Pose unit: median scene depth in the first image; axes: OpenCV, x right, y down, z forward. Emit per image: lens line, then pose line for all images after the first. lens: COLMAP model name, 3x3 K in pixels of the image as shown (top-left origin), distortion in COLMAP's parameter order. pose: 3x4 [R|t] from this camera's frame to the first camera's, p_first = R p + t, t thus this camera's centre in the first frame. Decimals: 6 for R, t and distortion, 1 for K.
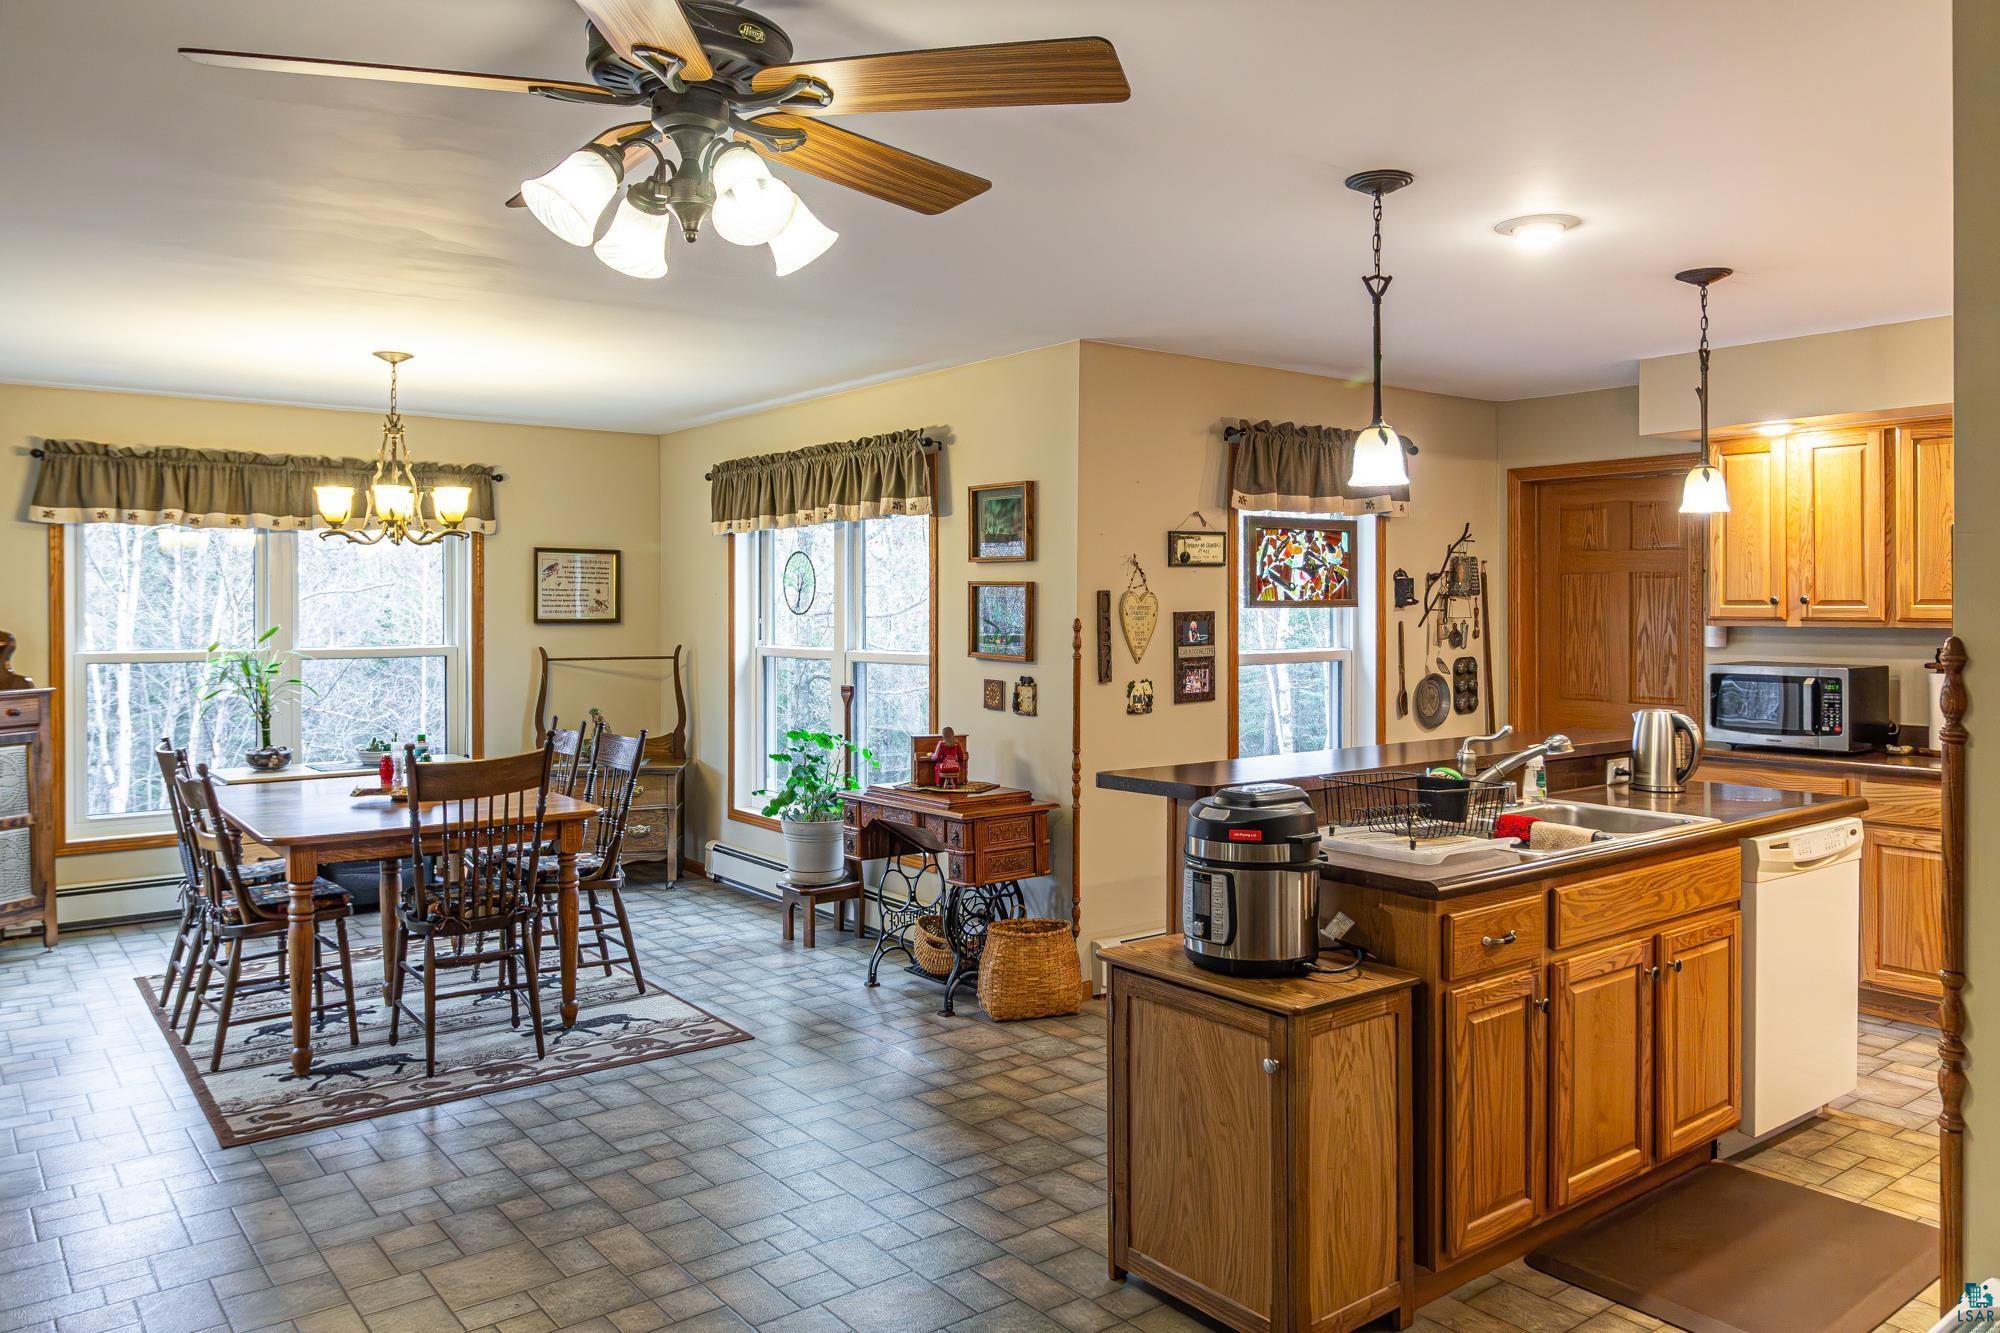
lens RADIAL K [[1427.7, 0, 1003.0], [0, 1427.7, 603.6], [0, 0, 1]] dist [-0.009761, 0.015082]
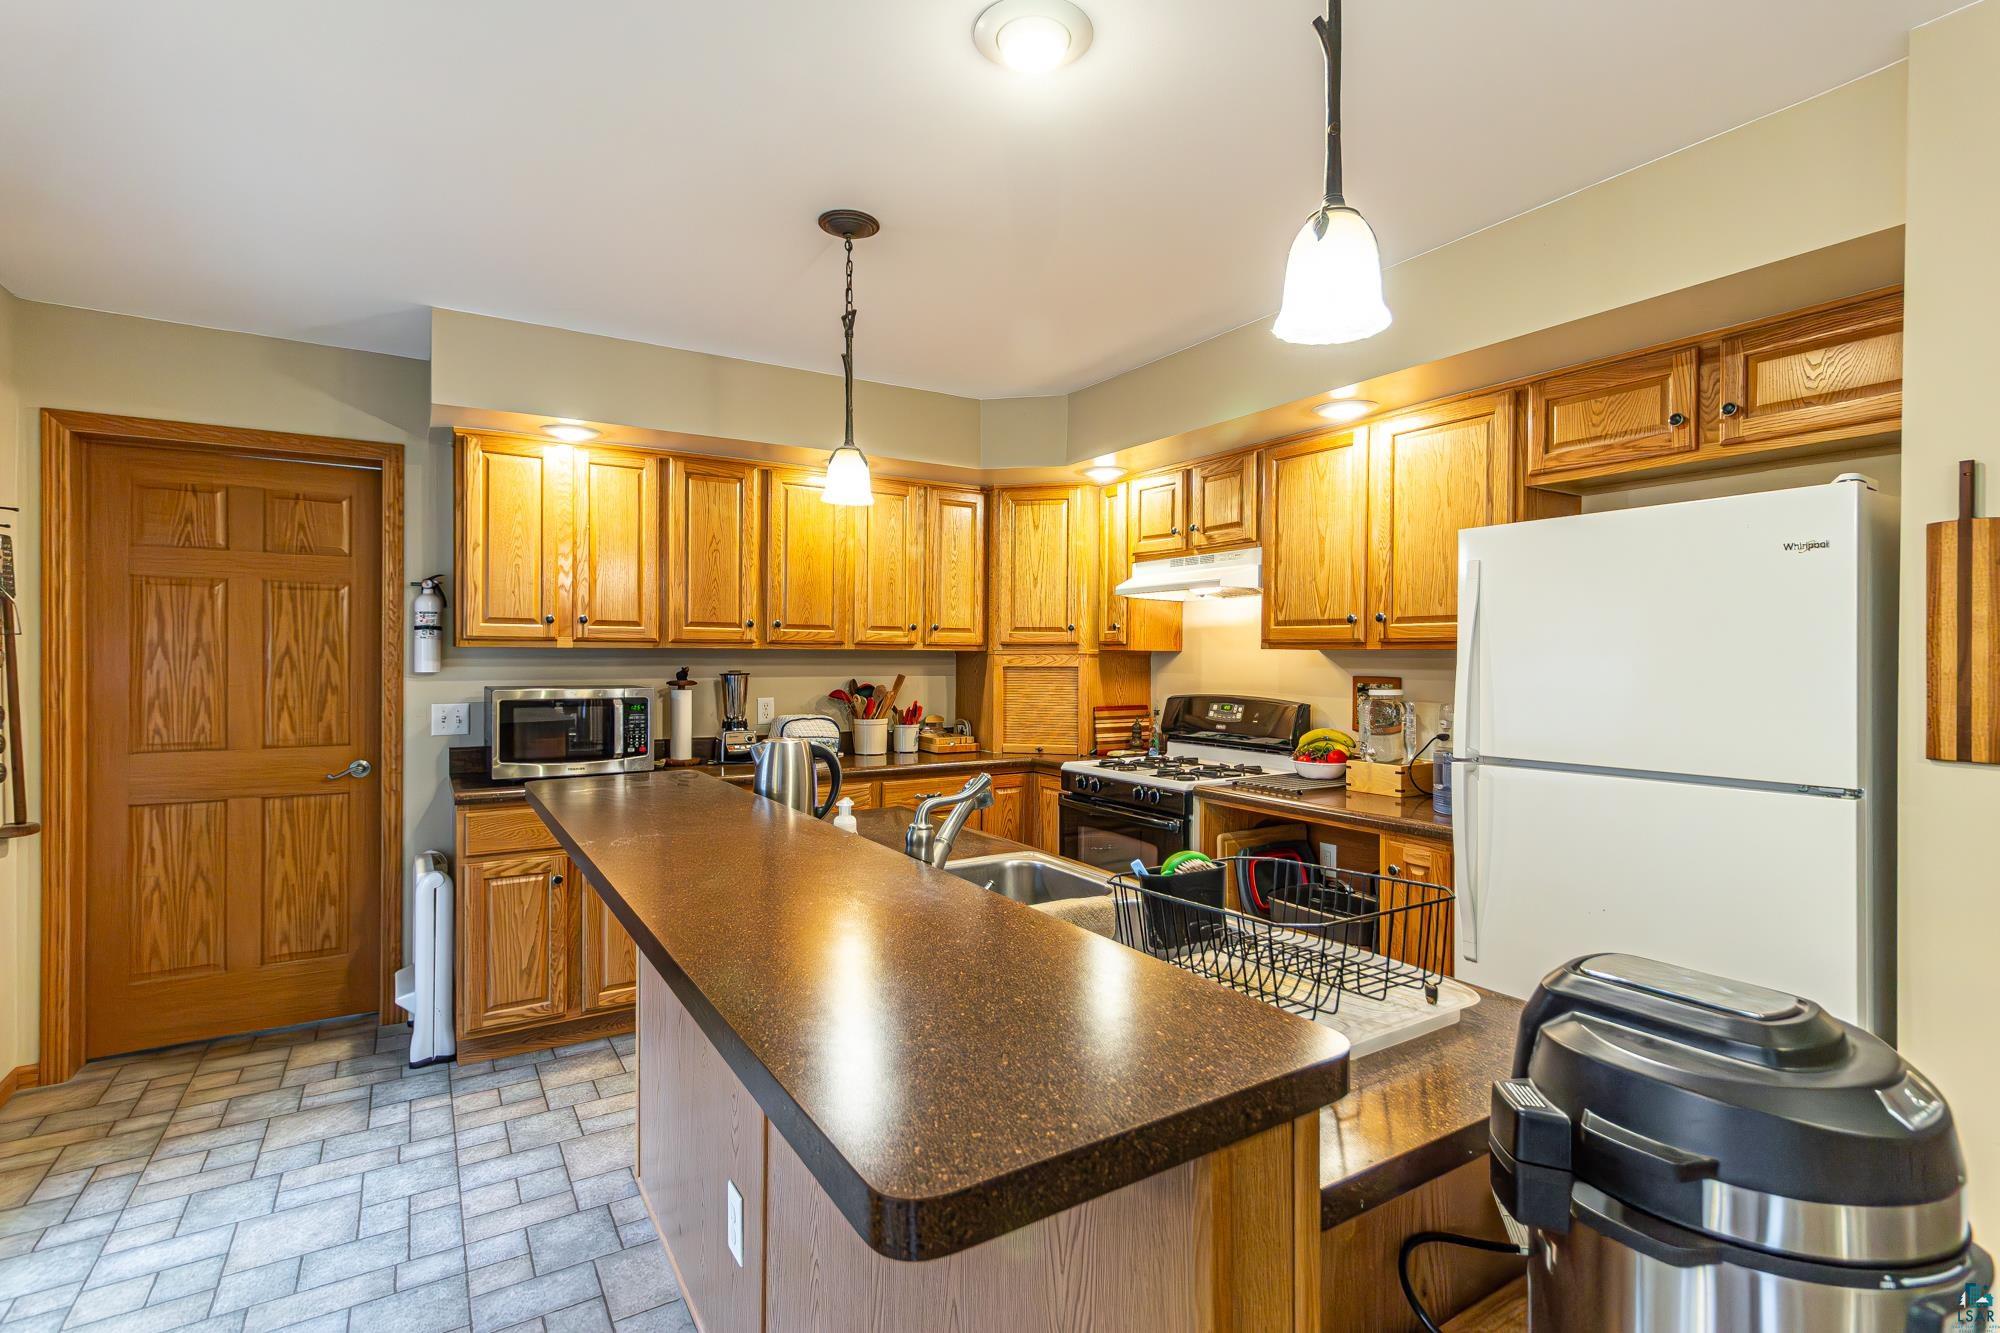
lens RADIAL K [[946.3, 0, 1038.5], [0, 946.3, 658.7], [0, 0, 1]] dist [0.002928, 0.001594]
pose [[0.077969, -0.003250, 0.996950, -0.047769], [-0.004276, 0.999984, 0.003594, 0.019787], [-0.996947, -0.004543, 0.077954, 0.625801]]
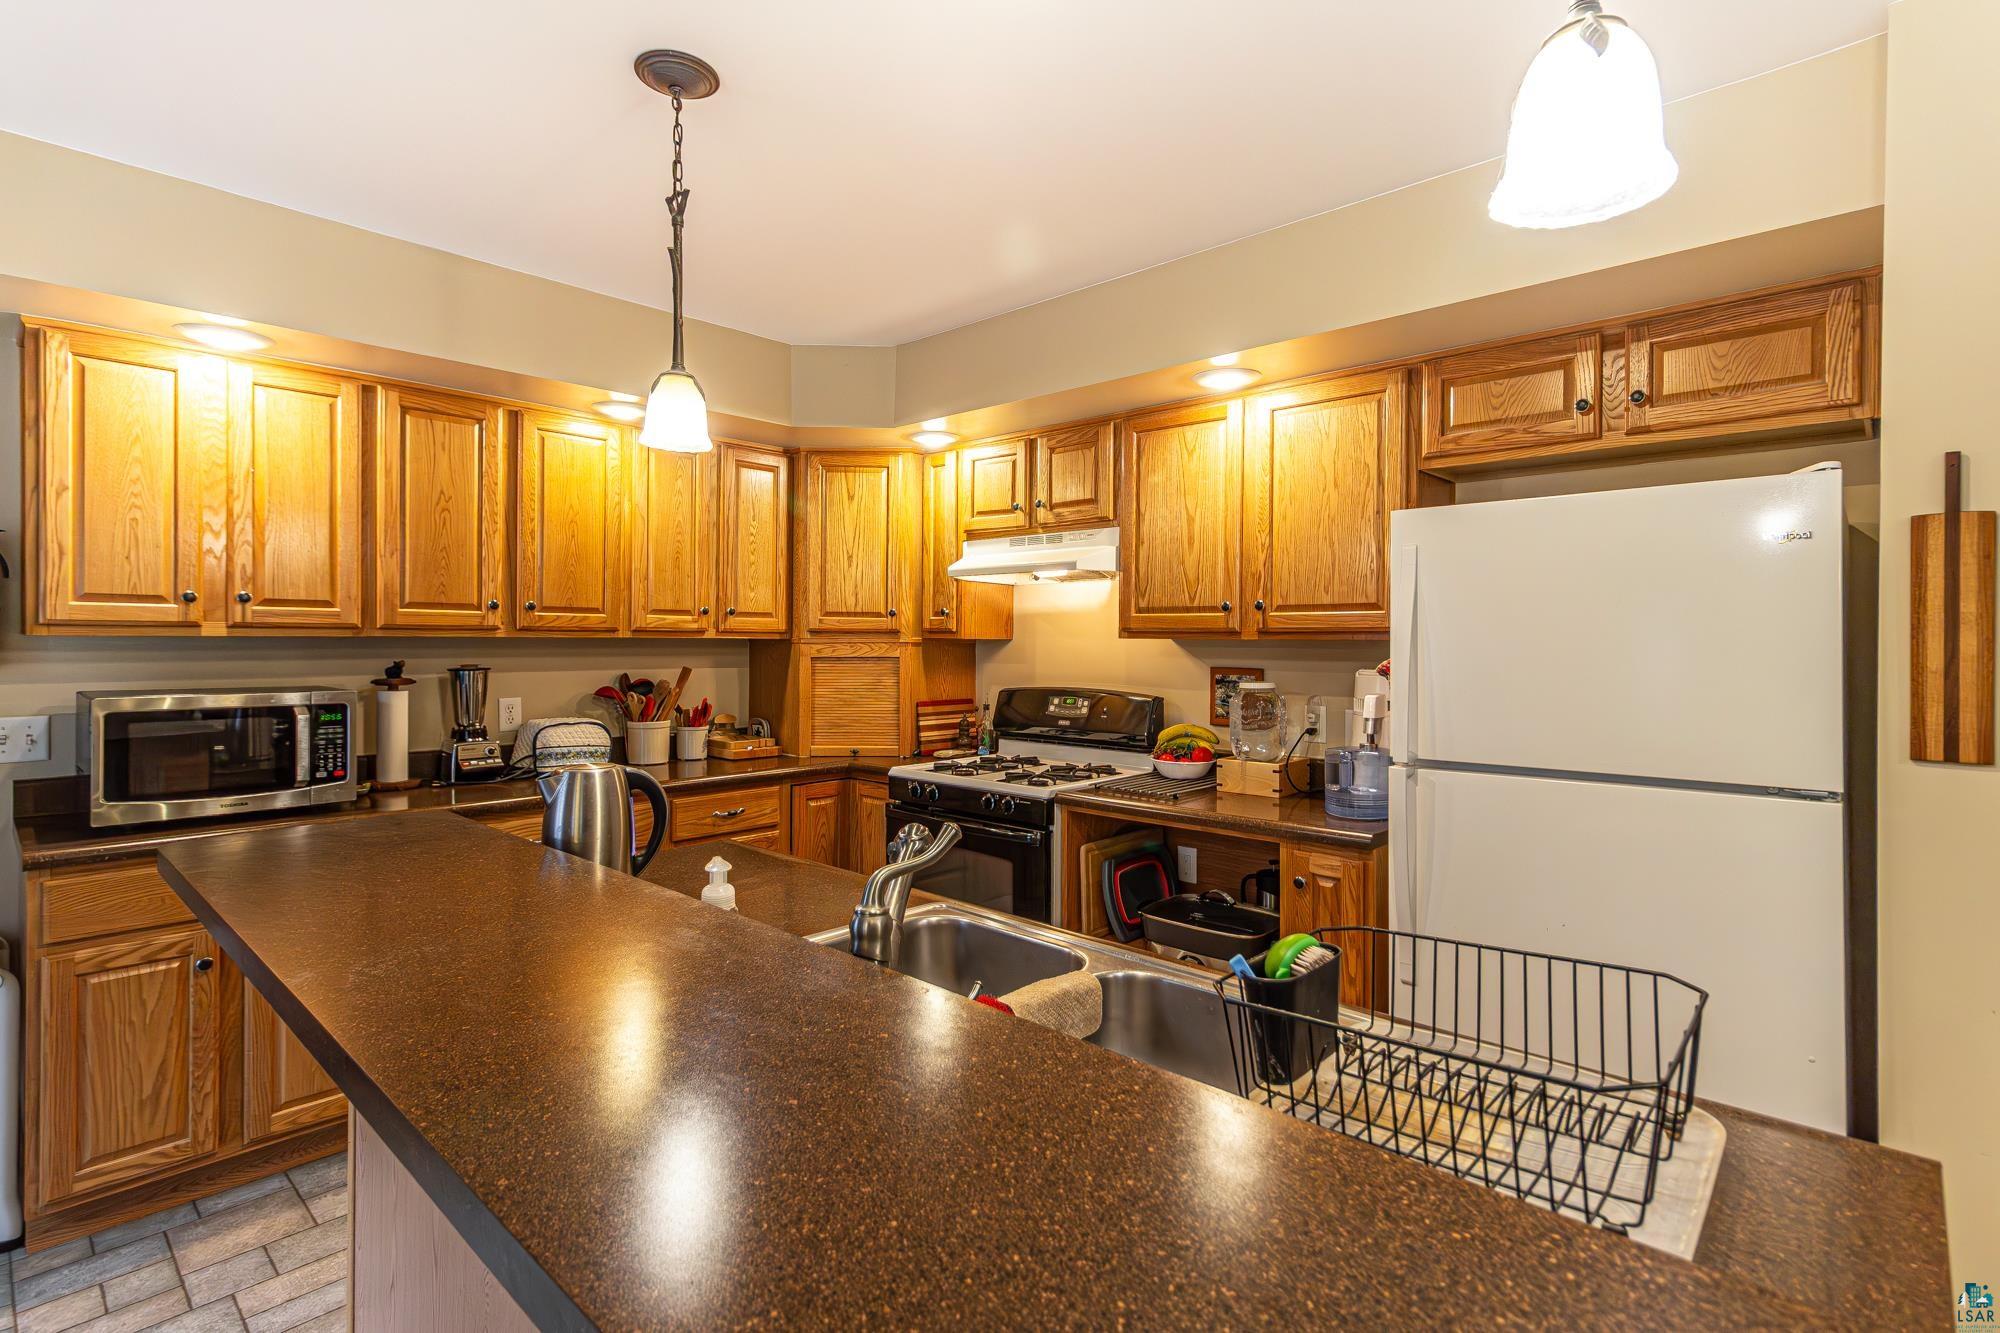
lens RADIAL K [[946.3, 0, 1030.4], [0, 946.3, 641.2], [0, 0, 1]] dist [0.002928, 0.001594]
pose [[-0.180630, -0.002450, 0.983548, 0.034343], [-0.004324, 0.999989, 0.001697, 0.016046], [-0.983542, -0.003947, -0.180639, 0.684202]]
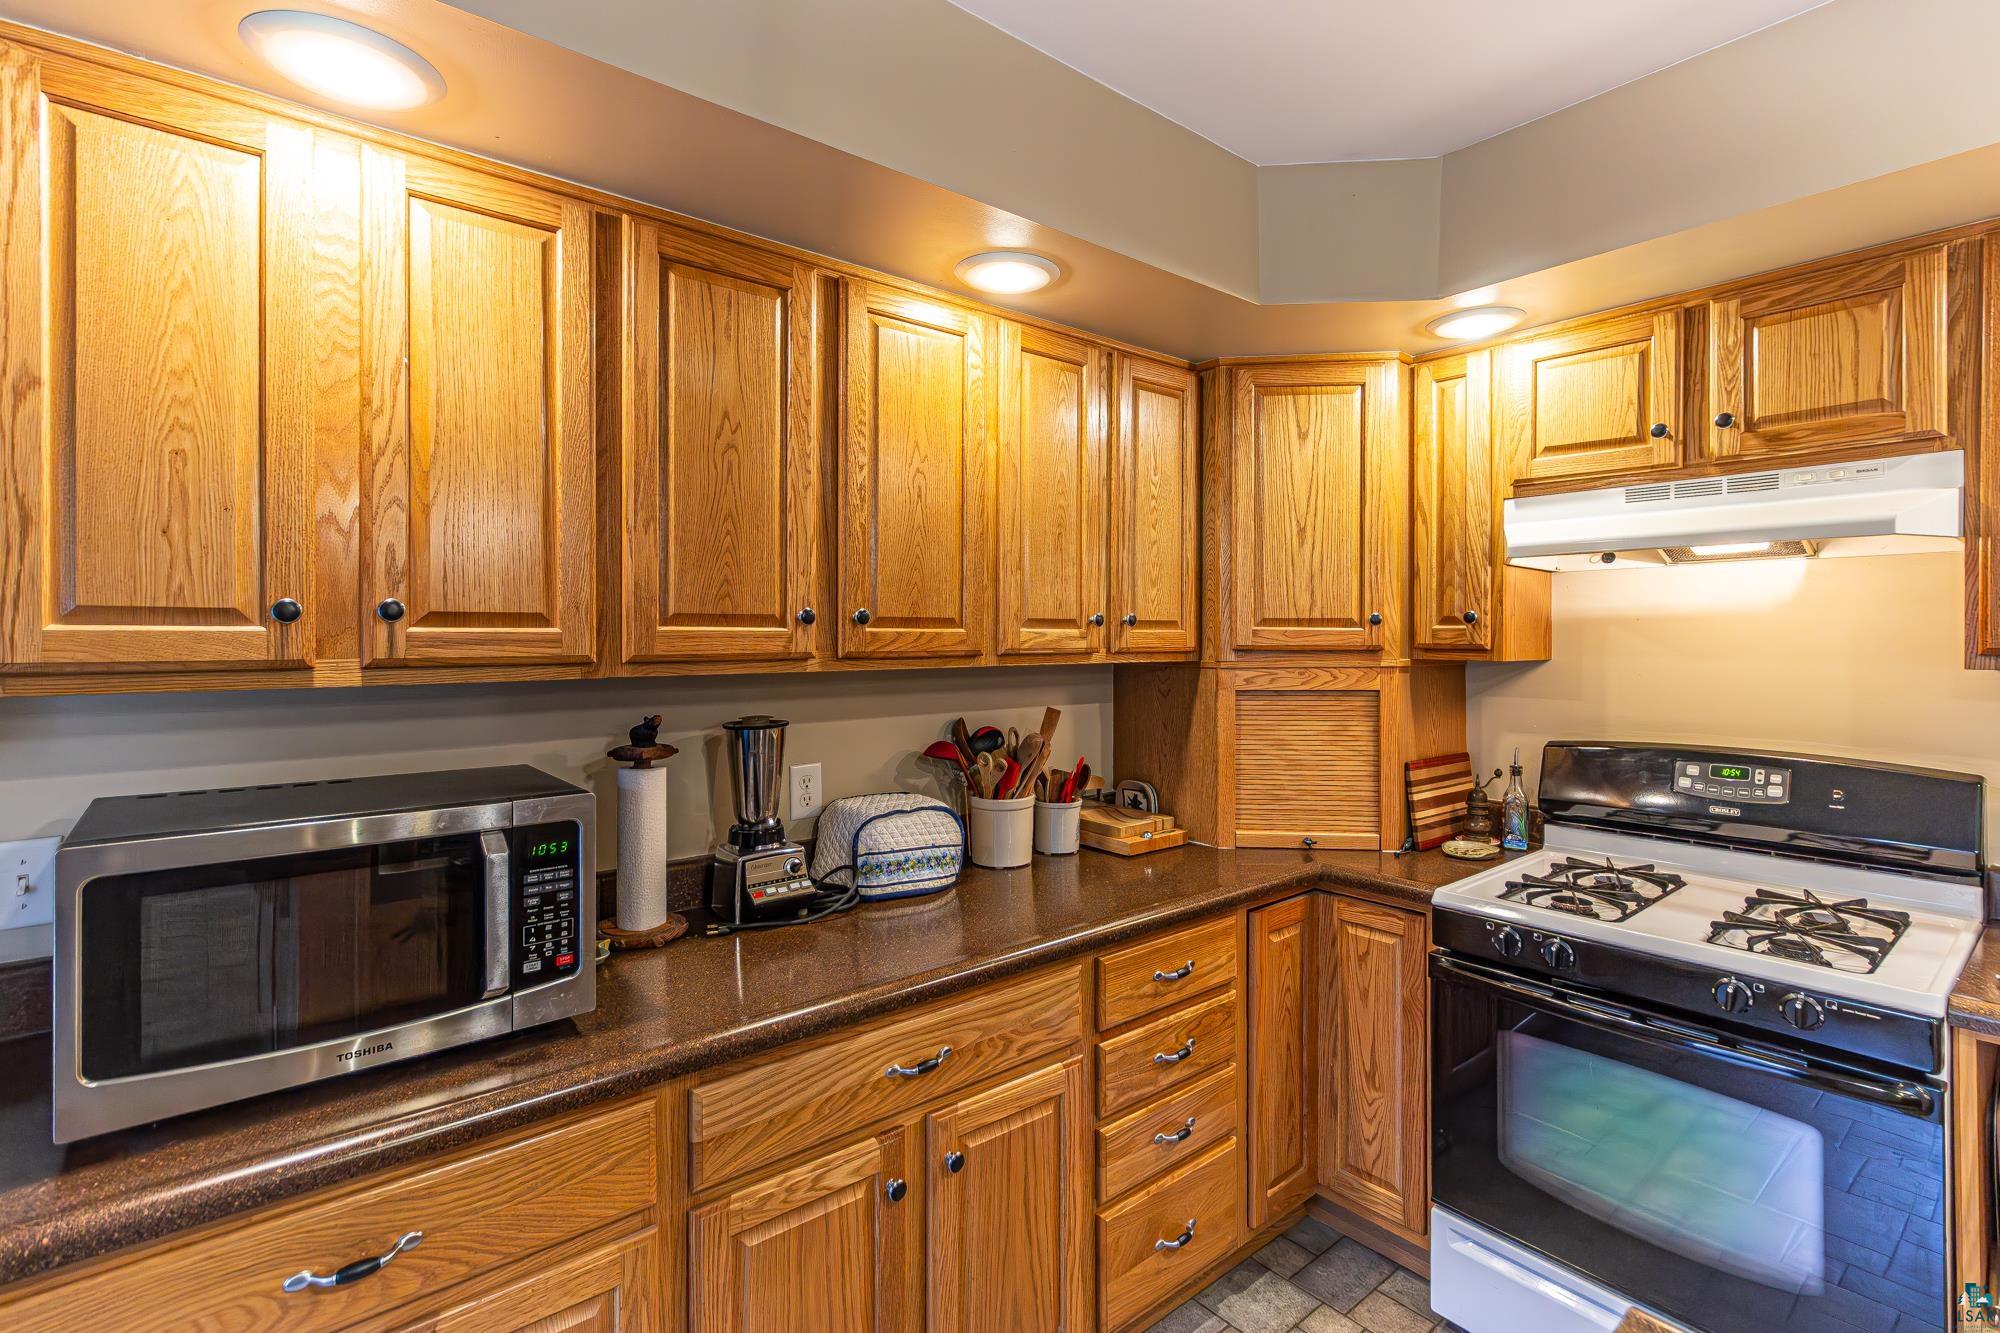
lens RADIAL K [[946.3, 0, 1045.9], [0, 946.3, 631.3], [0, 0, 1]] dist [0.002928, 0.001594]
pose [[-0.050351, 0.004166, 0.998723, 0.309655], [0.002109, 0.999990, -0.004065, 0.004014], [-0.998729, 0.001901, -0.050359, 0.824580]]
